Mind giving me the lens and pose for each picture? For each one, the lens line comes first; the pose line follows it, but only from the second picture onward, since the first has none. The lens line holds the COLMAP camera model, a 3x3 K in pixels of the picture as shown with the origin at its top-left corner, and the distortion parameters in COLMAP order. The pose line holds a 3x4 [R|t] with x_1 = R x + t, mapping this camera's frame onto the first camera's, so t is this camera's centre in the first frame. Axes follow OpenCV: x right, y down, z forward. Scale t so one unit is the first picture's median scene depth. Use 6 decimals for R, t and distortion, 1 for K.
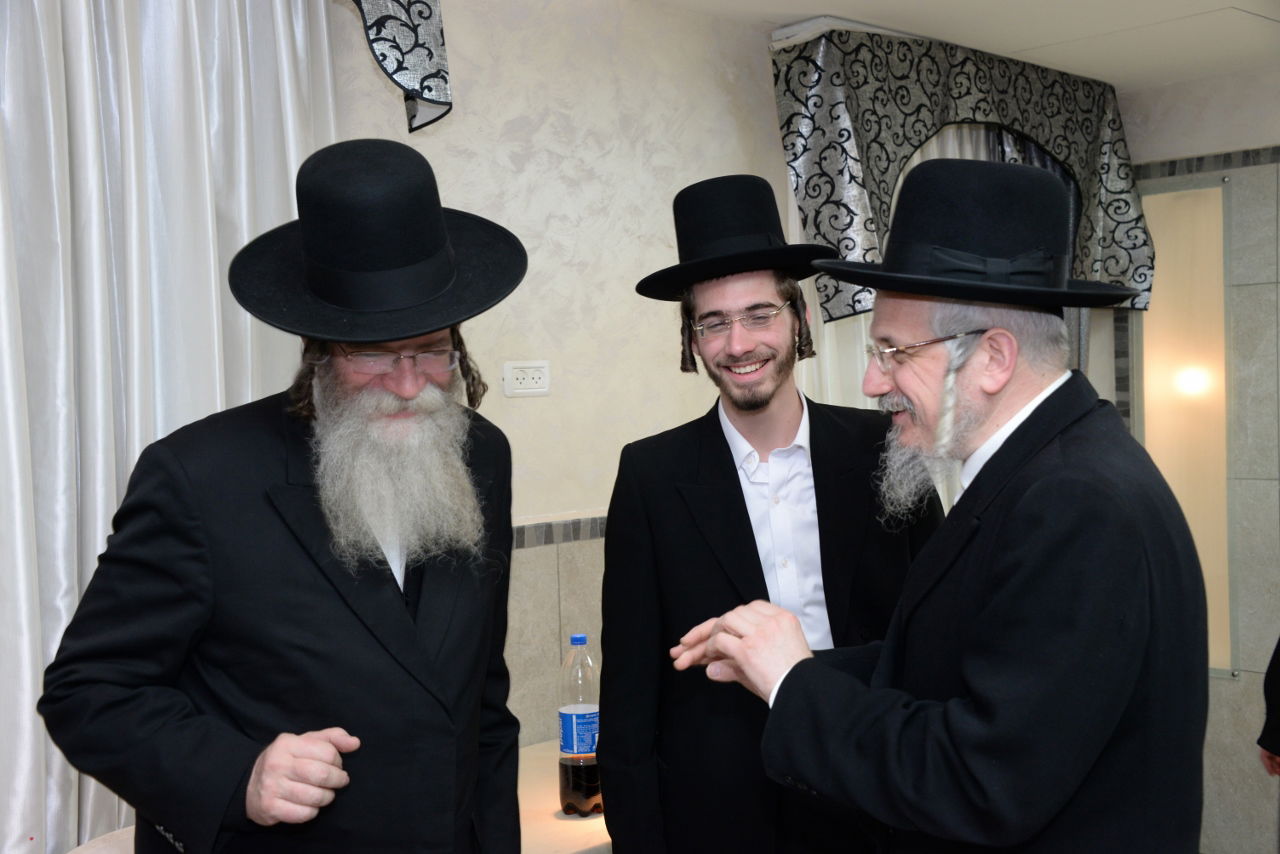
lens RADIAL K [[1515.4, 0, 625.9], [0, 1515.4, 450.5], [0, 0, 1]] dist [0.136647, 0.000000]
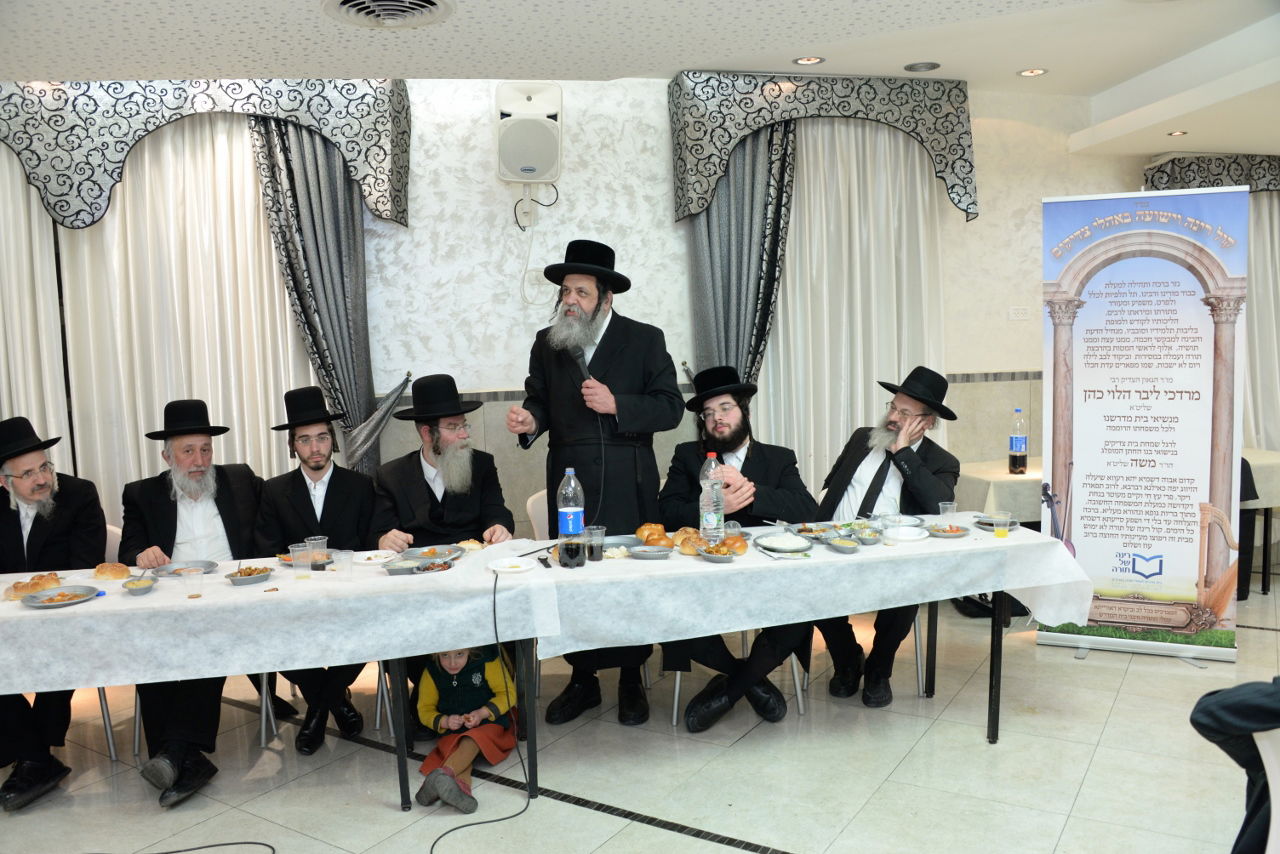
lens RADIAL K [[1029.8, 0, 646.3], [0, 1029.8, 432.5], [0, 0, 1]] dist [-0.143865, 0.086173]
pose [[0.837332, 0.058015, -0.543607, 0.288336], [-0.019543, 0.996894, 0.076287, 0.029224], [0.546345, -0.053253, 0.835866, -0.630350]]
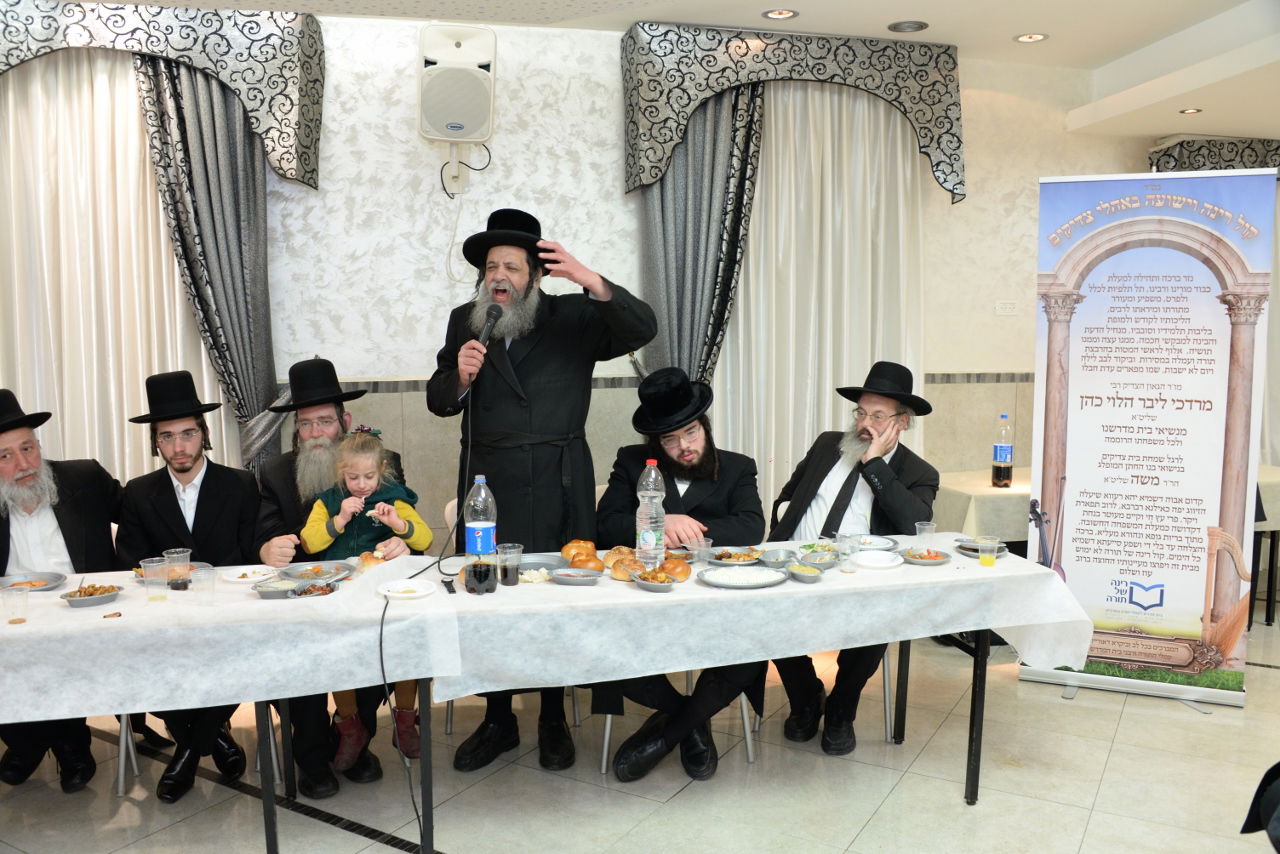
lens RADIAL K [[1029.8, 0, 647.3], [0, 1029.8, 430.6], [0, 0, 1]] dist [-0.143865, 0.086173]
pose [[0.852280, 0.082663, -0.516513, 0.233053], [-0.046693, 0.995515, 0.082276, 0.030593], [0.520998, -0.046005, 0.852317, -0.487203]]
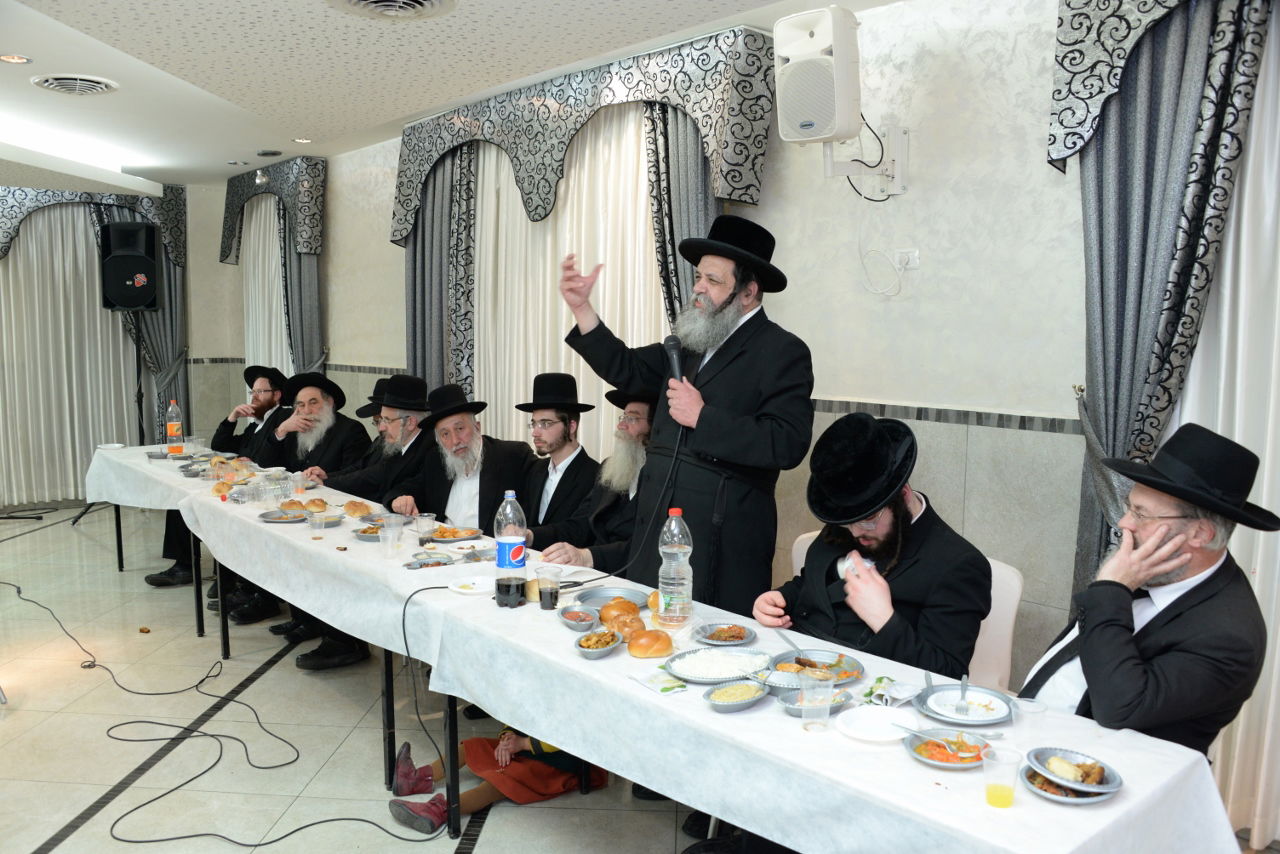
lens RADIAL K [[1029.8, 0, 638.0], [0, 1029.8, 431.4], [0, 0, 1]] dist [-0.143865, 0.086173]
pose [[-0.075064, 0.133604, -0.988188, 0.479117], [-0.051752, 0.989126, 0.137662, -0.021770], [0.995835, 0.061474, -0.067334, 0.198688]]
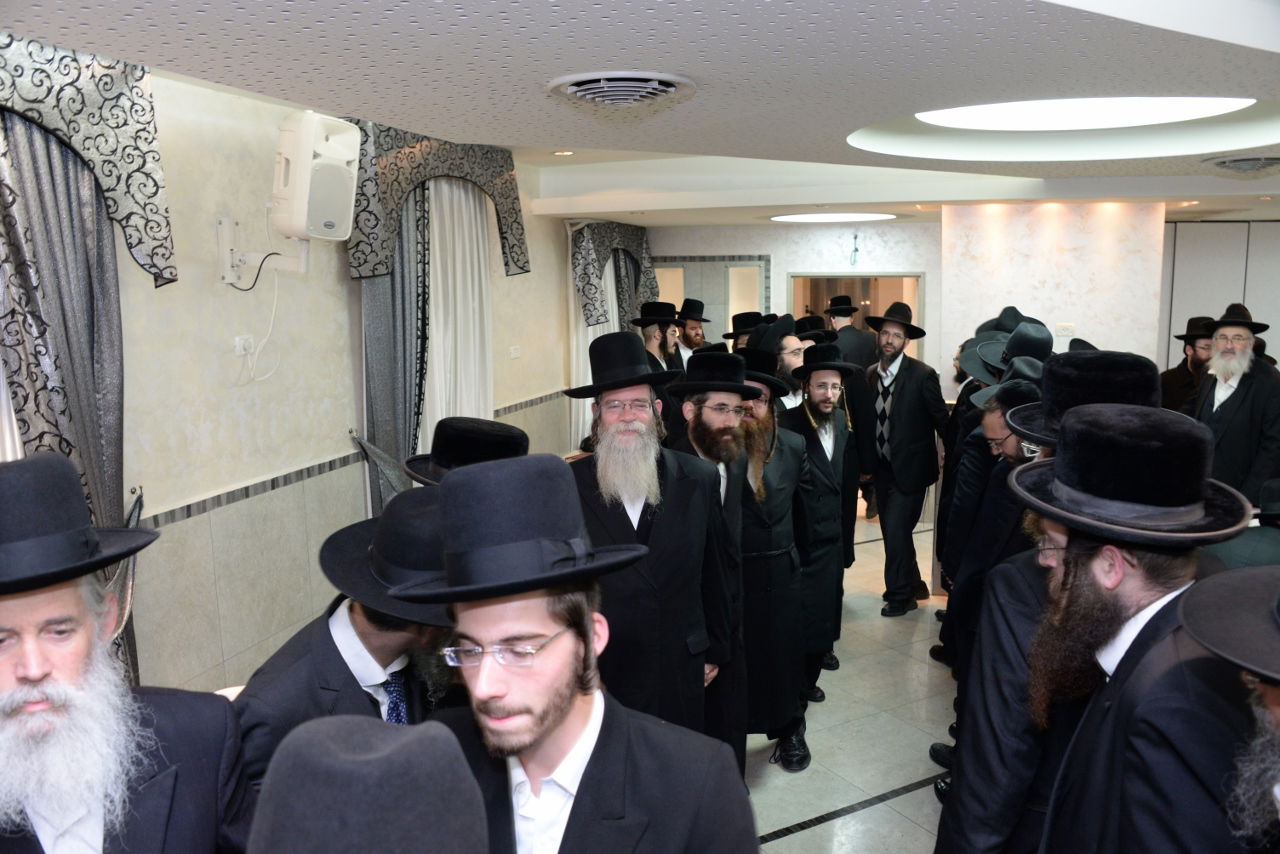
lens RADIAL K [[1029.8, 0, 665.6], [0, 1029.8, 435.3], [0, 0, 1]] dist [-0.143865, 0.086173]
pose [[0.875178, -0.049550, 0.481258, -0.651958], [0.000411, 0.994817, 0.101678, -0.076417], [-0.483802, -0.088788, 0.870662, -0.723367]]
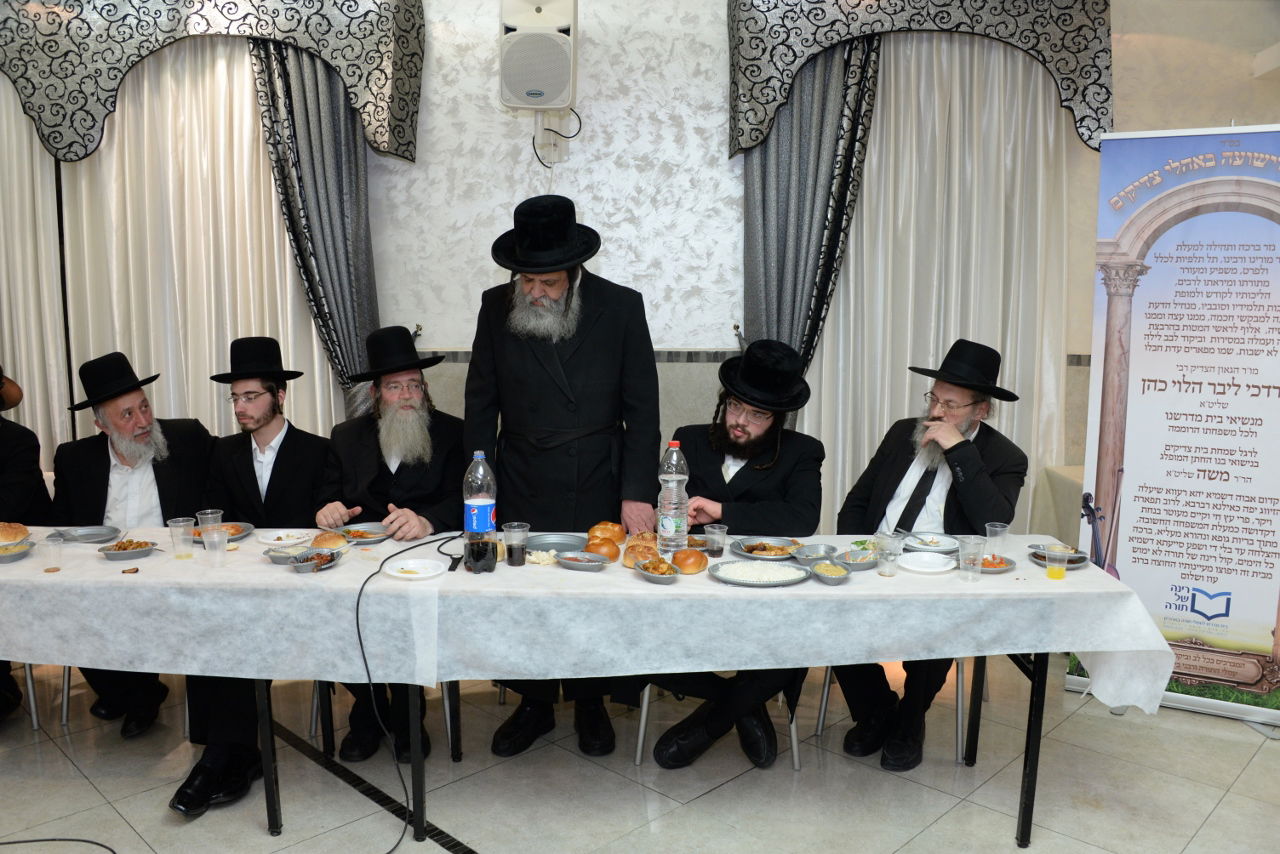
lens RADIAL K [[1029.8, 0, 646.0], [0, 1029.8, 432.3], [0, 0, 1]] dist [-0.143865, 0.086173]
pose [[0.700004, 0.127898, -0.702592, 0.337863], [-0.054095, 0.990502, 0.126413, 0.017832], [0.712087, -0.050482, 0.700274, -0.351744]]
